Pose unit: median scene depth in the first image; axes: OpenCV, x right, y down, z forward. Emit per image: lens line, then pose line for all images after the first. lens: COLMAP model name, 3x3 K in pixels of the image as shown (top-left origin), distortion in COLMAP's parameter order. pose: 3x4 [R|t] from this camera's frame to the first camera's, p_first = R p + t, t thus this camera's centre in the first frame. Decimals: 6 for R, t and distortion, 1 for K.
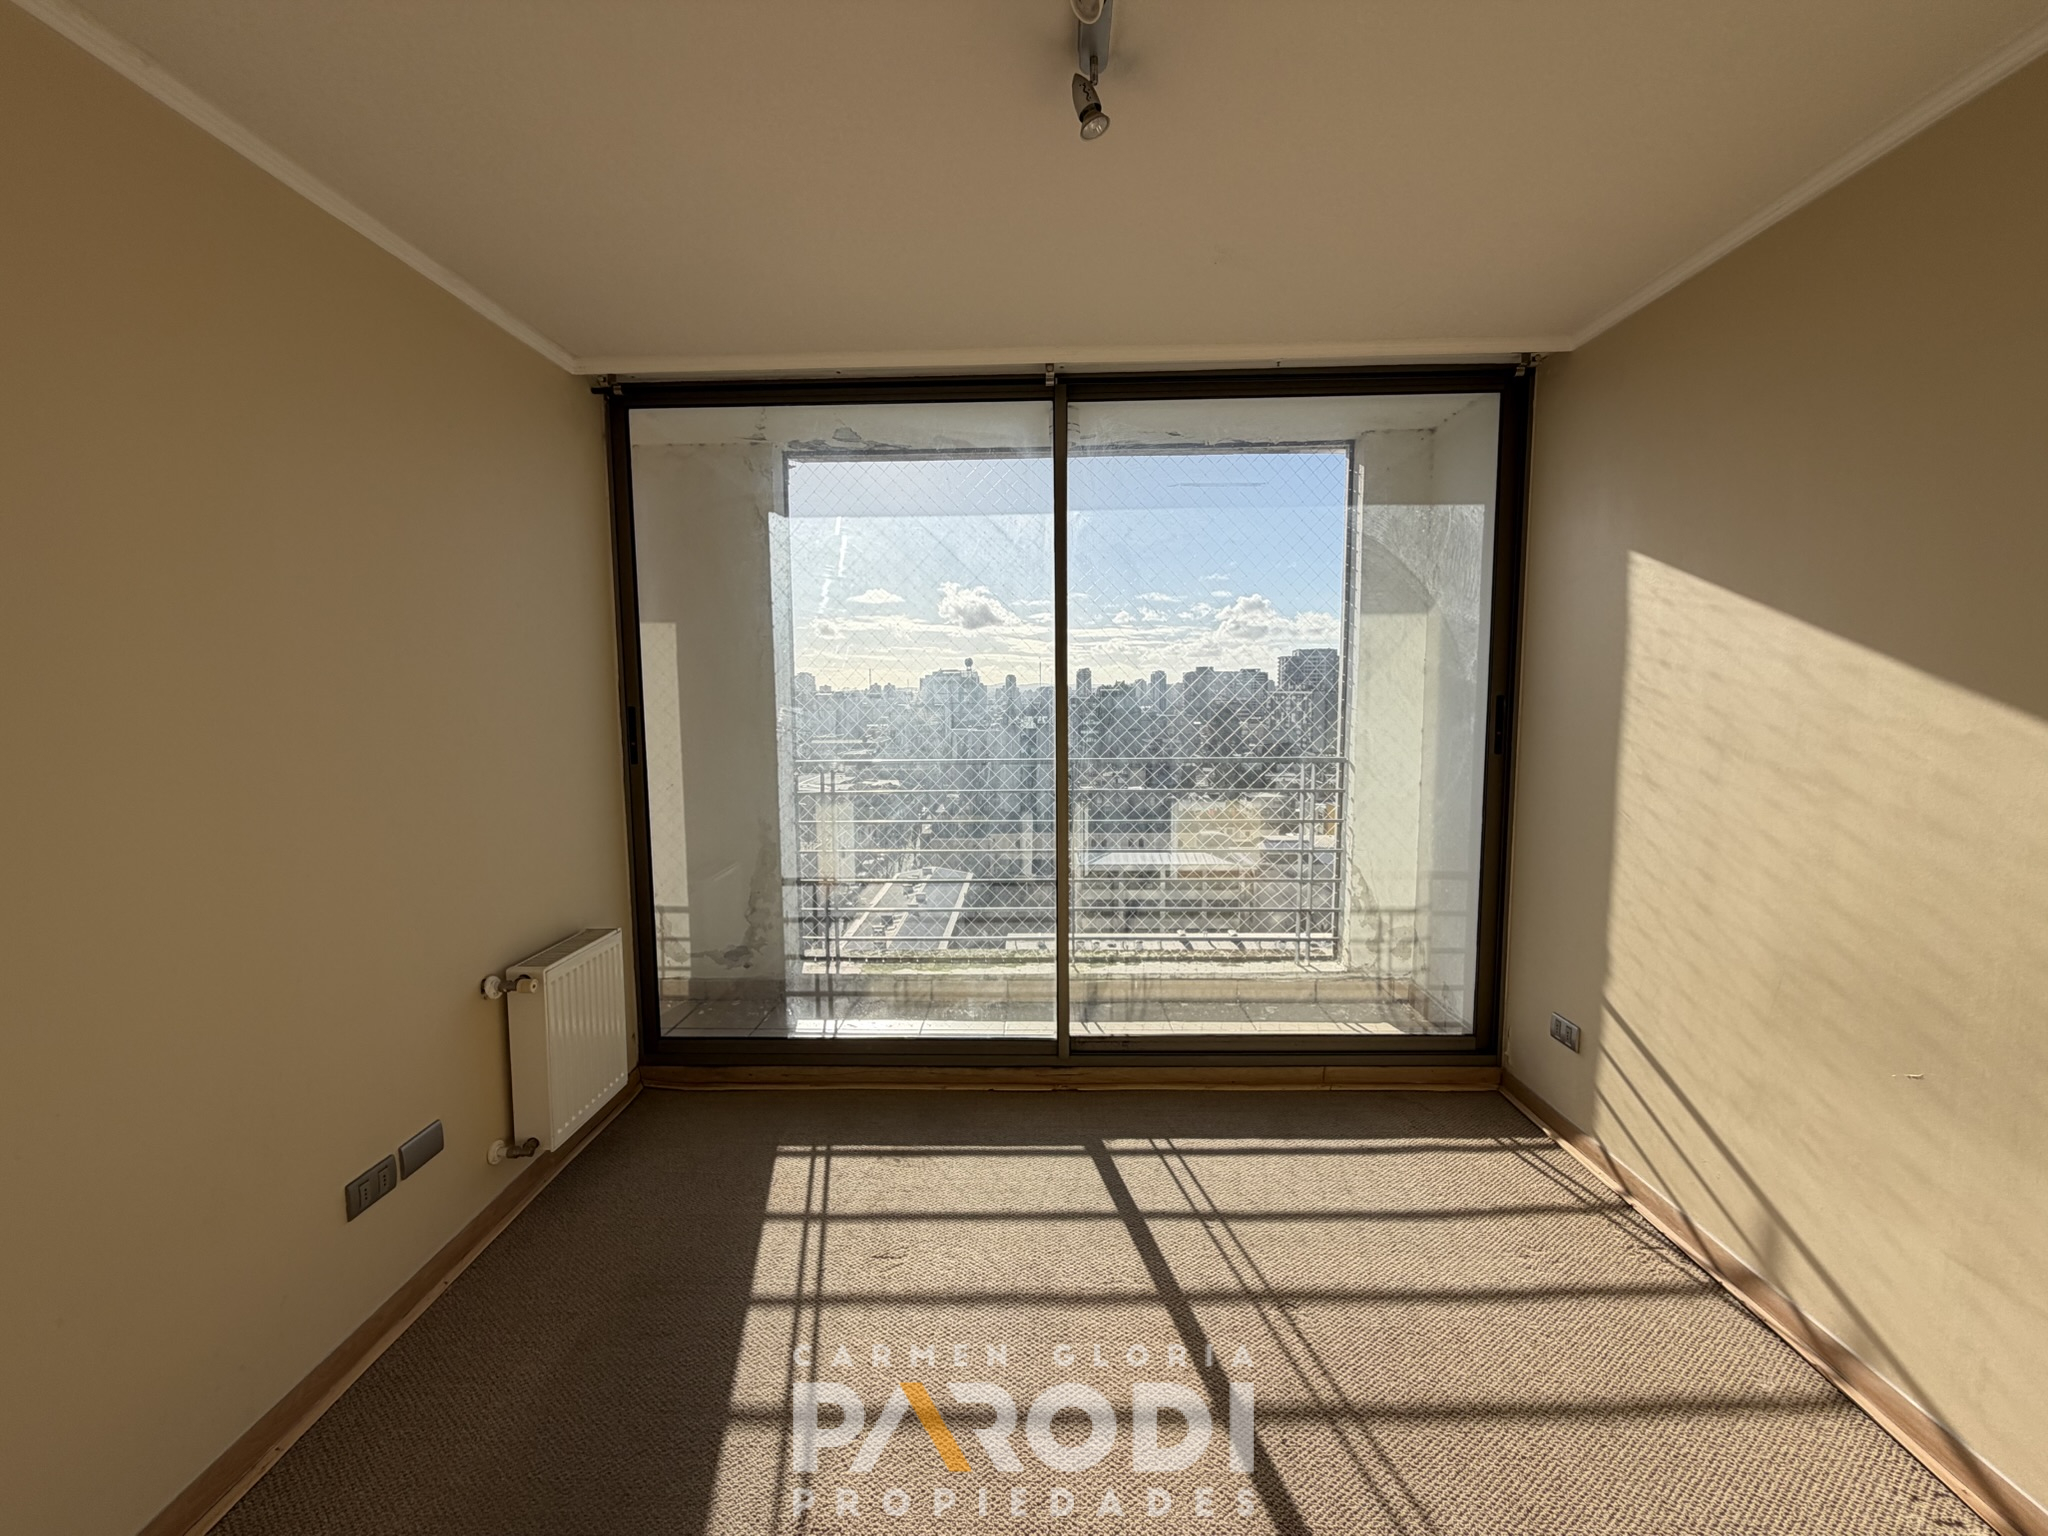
lens RADIAL K [[817.1, 0, 1011.7], [0, 817.1, 755.3], [0, 0, 1]] dist [-0.000899, 0.000485]
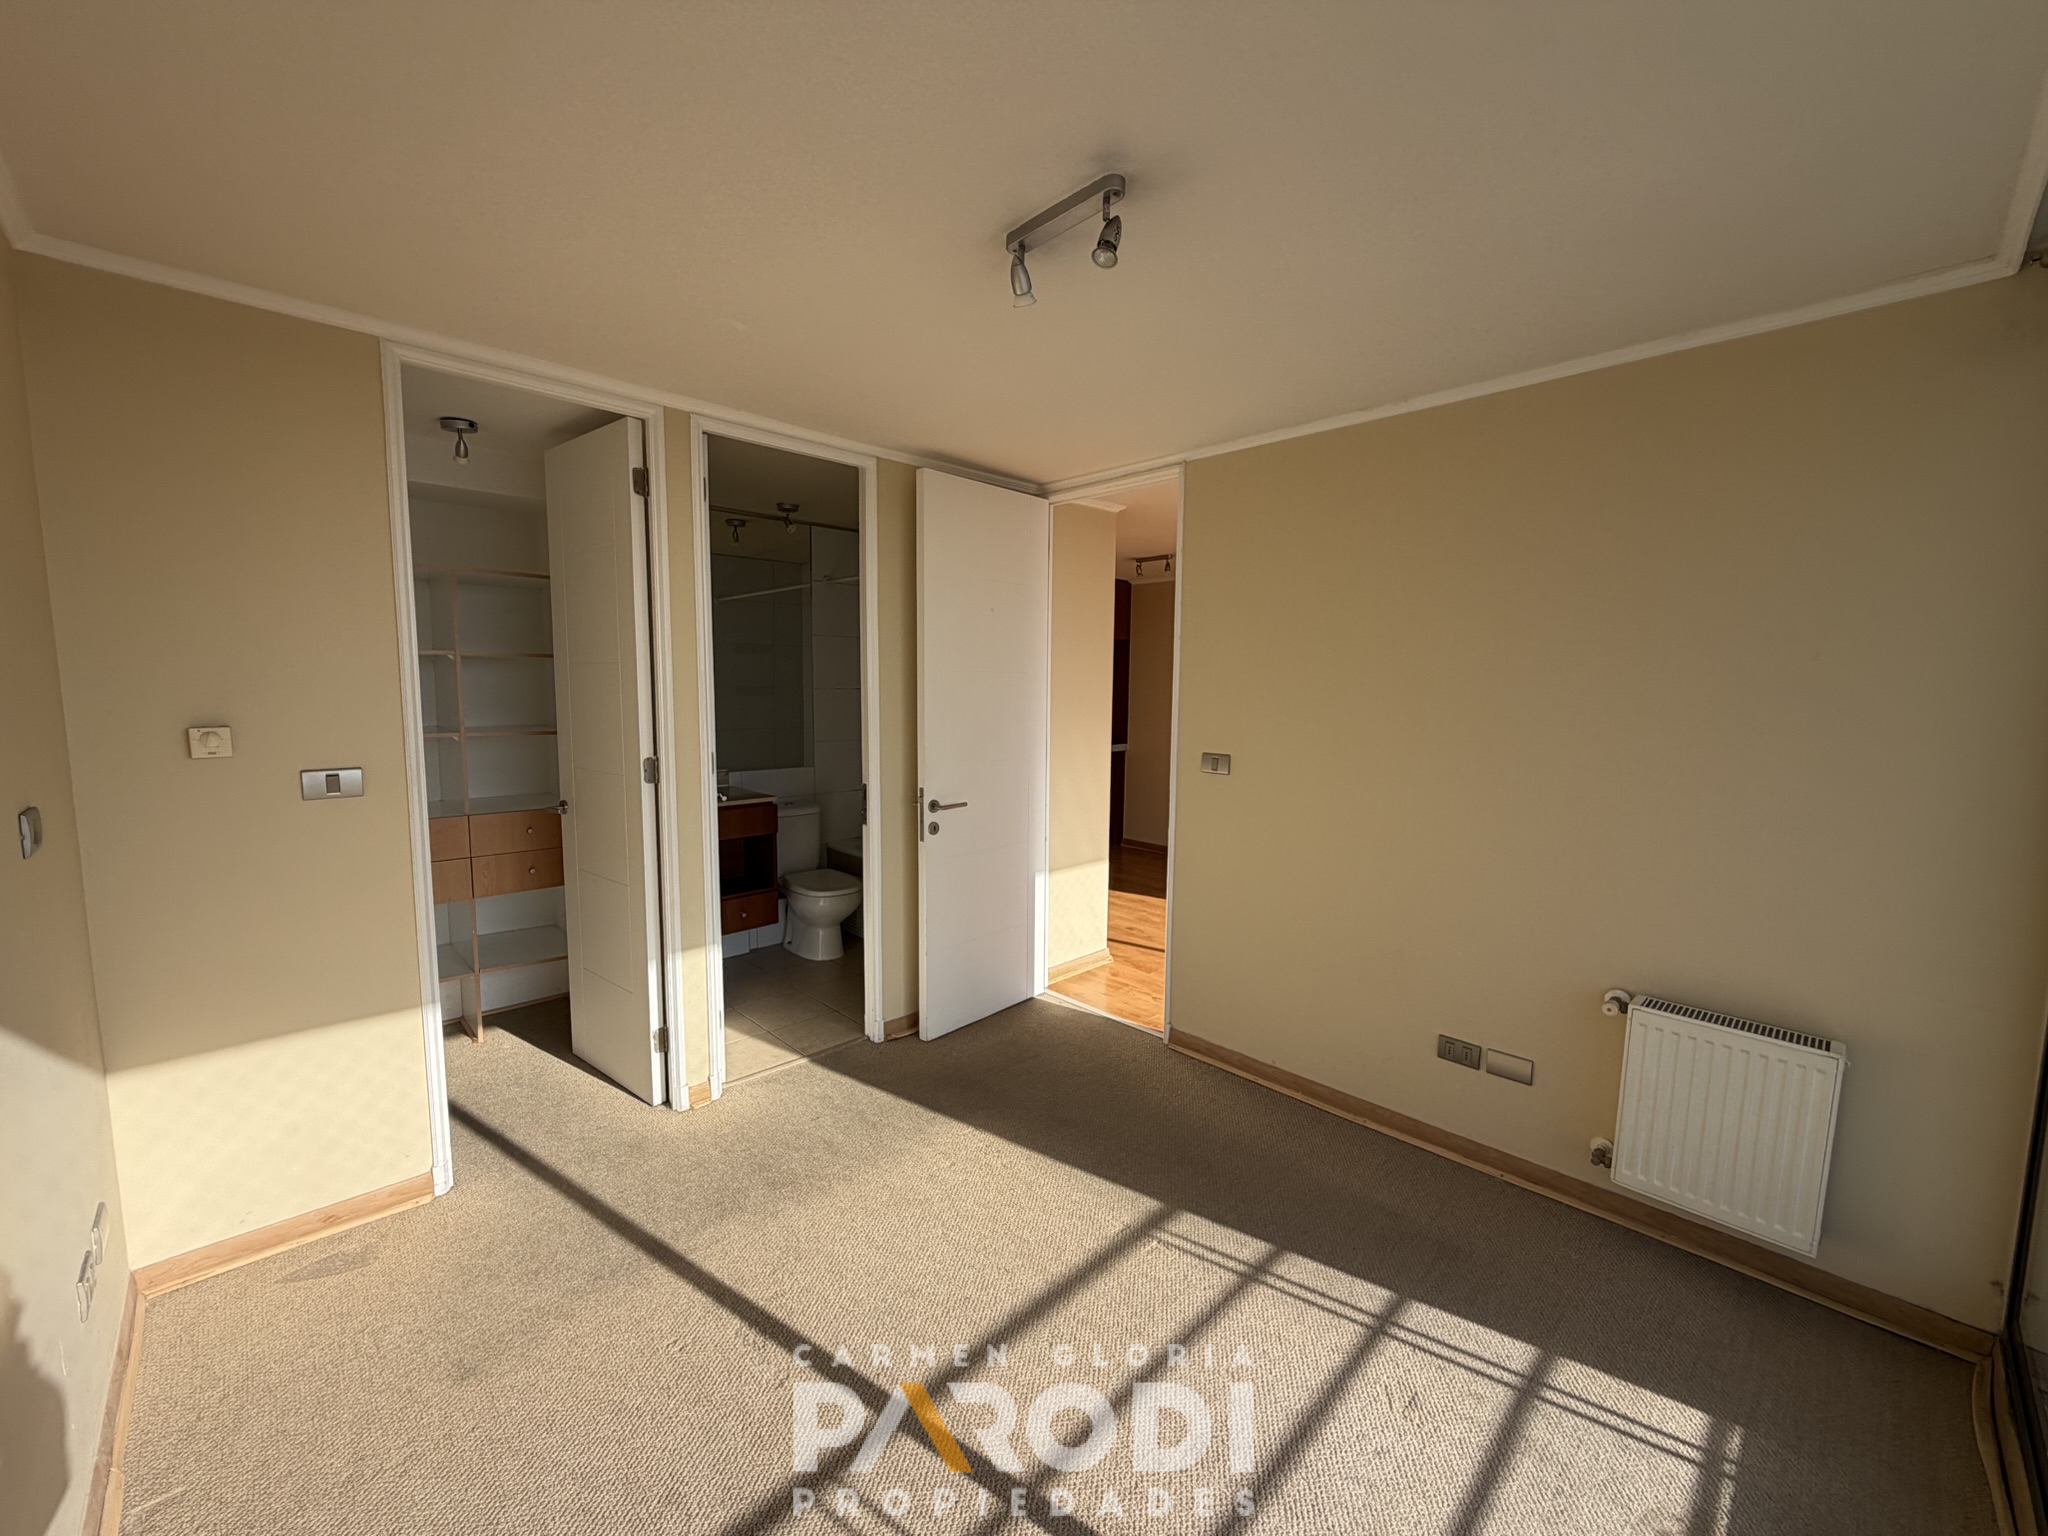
lens RADIAL K [[817.1, 0, 1013.9], [0, 817.1, 764.2], [0, 0, 1]] dist [-0.000899, 0.000485]
pose [[-0.705298, 0.065983, -0.705833, 0.519825], [-0.064507, 0.985555, 0.156590, -0.110184], [0.705970, 0.155974, -0.690854, 0.874209]]
